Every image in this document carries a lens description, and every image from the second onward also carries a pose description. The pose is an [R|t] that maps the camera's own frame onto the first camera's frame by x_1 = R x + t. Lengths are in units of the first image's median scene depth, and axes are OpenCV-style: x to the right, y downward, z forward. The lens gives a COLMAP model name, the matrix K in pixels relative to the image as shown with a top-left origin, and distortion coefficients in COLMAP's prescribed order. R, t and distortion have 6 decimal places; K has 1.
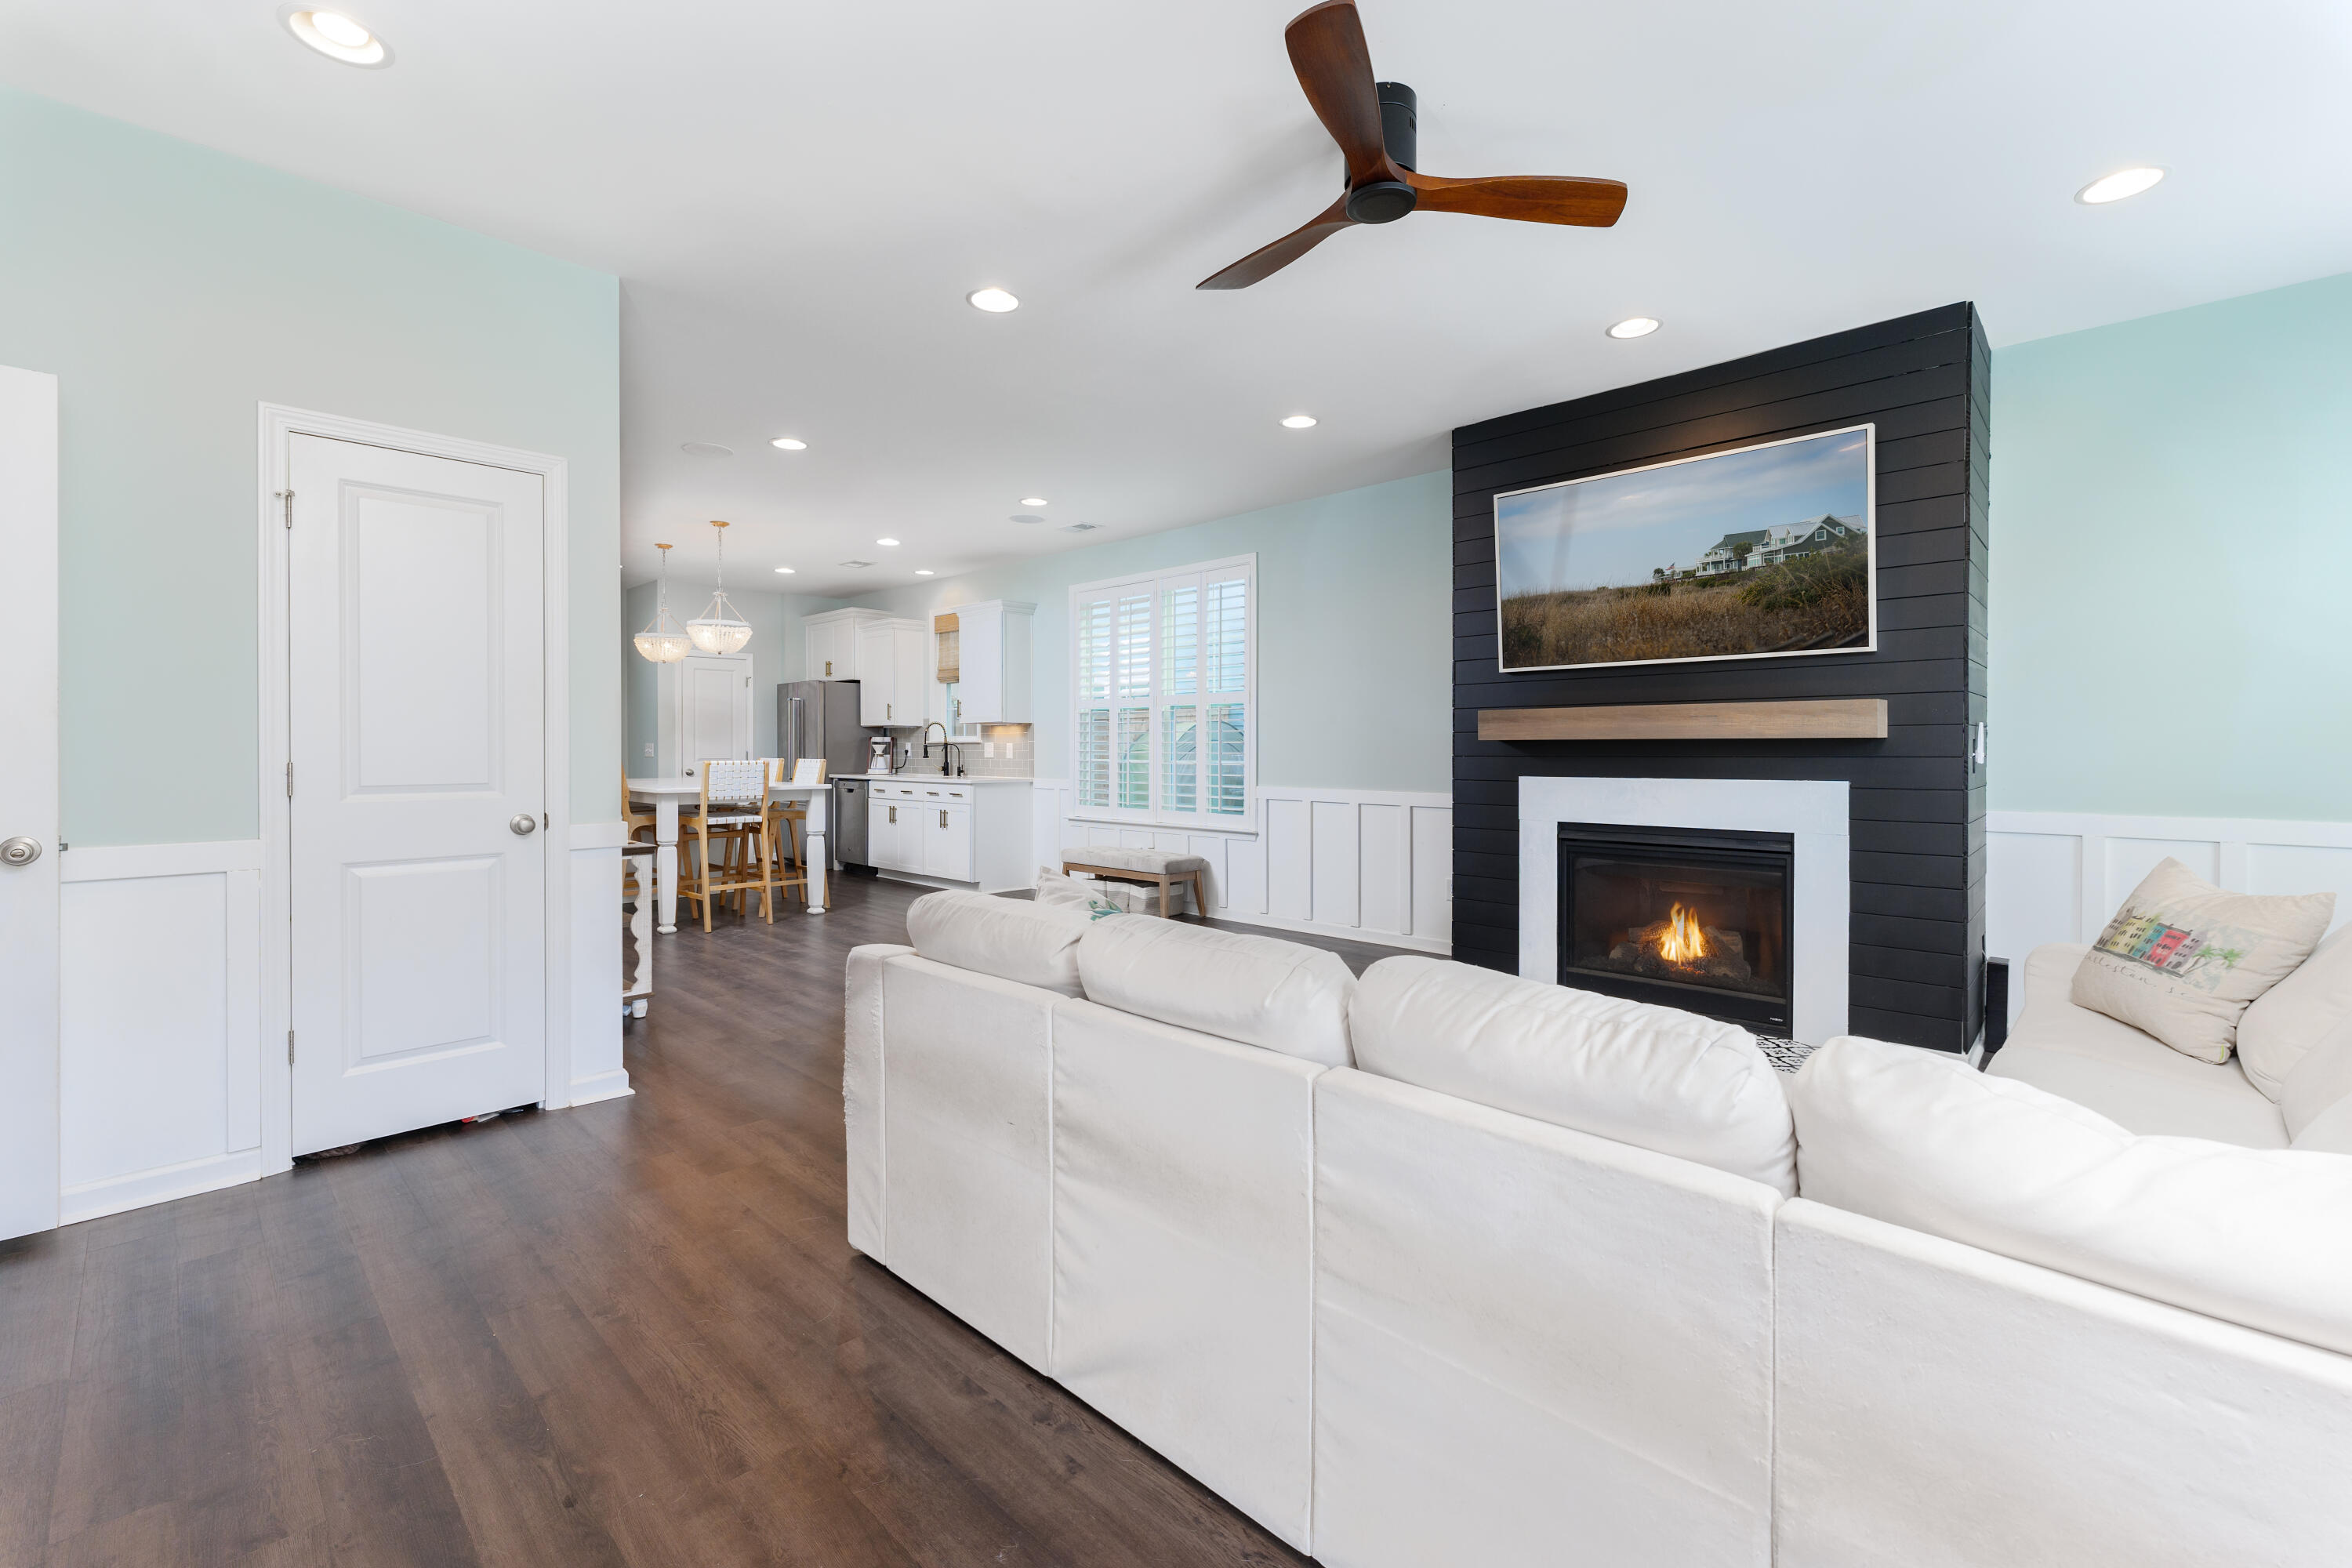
lens RADIAL K [[972.0, 0, 1174.2], [0, 972.0, 750.6], [0, 0, 1]] dist [-0.000910, -0.000106]
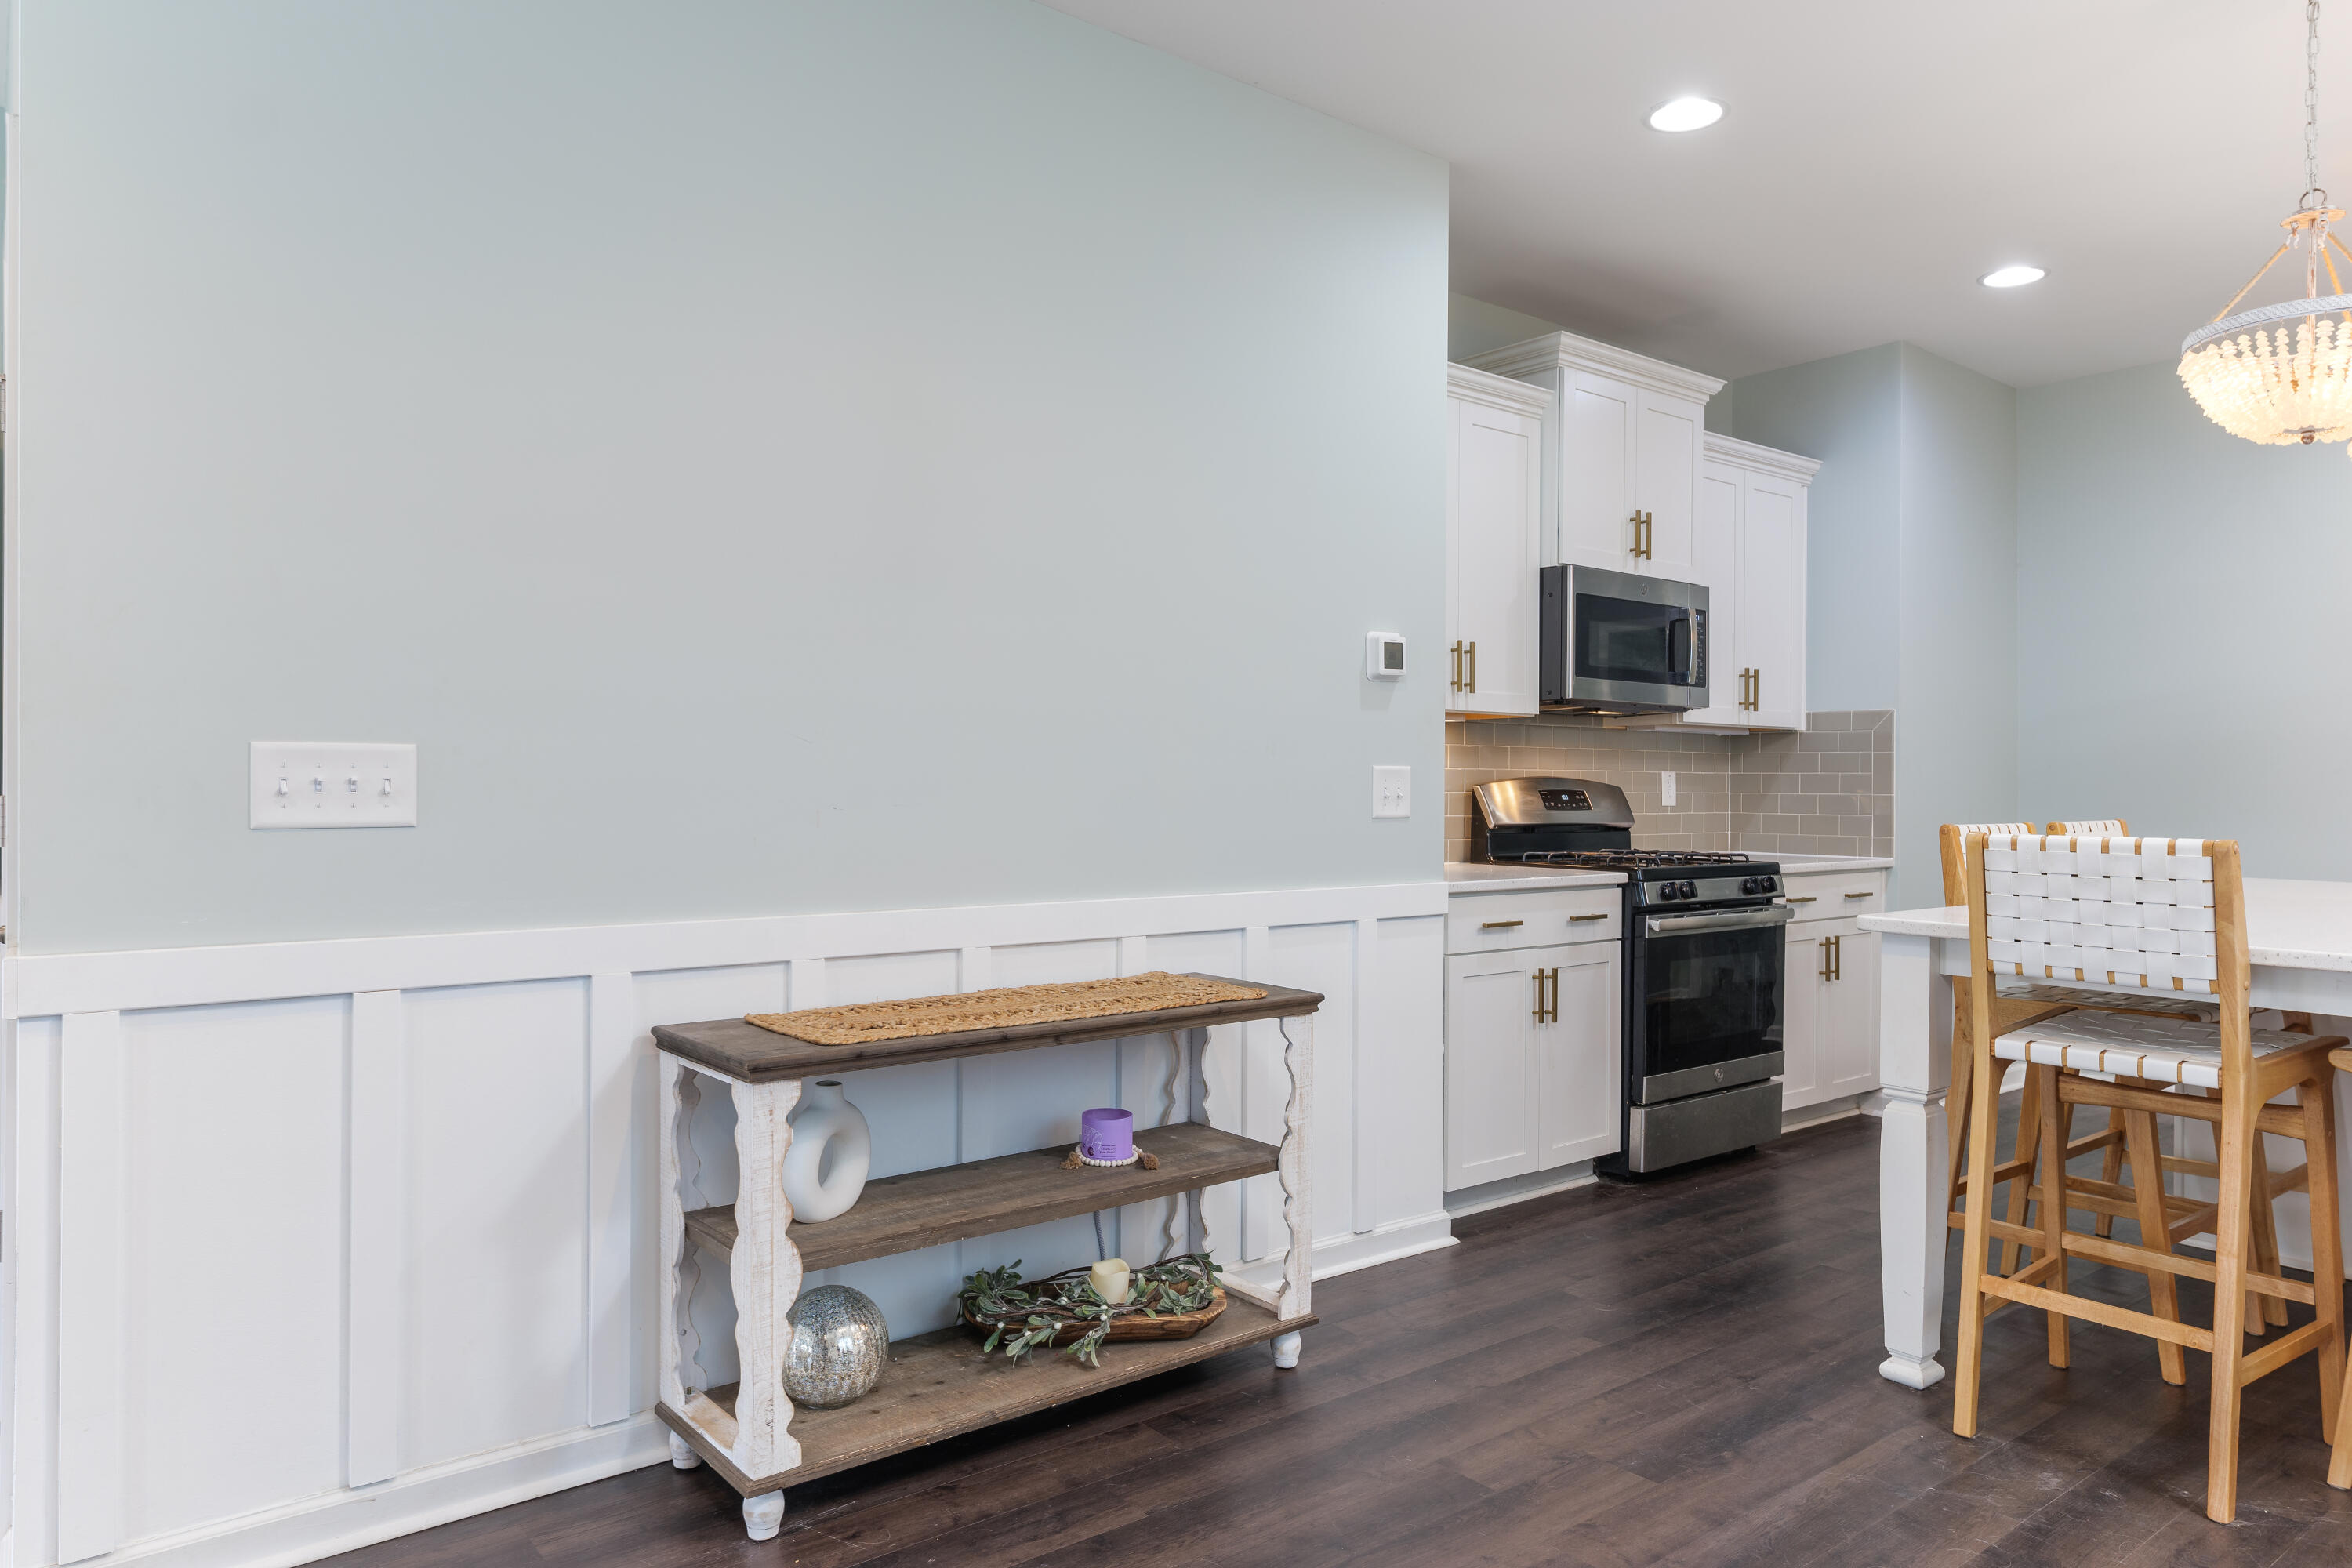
lens RADIAL K [[1525.2, 0, 1151.1], [0, 1525.2, 783.3], [0, 0, 1]] dist [-0.001269, 0.017367]
pose [[-0.139054, -0.000035, -0.990285, -0.000939], [-0.011426, 0.999933, 0.001569, -0.001137], [0.990219, 0.011533, -0.139046, 0.599041]]
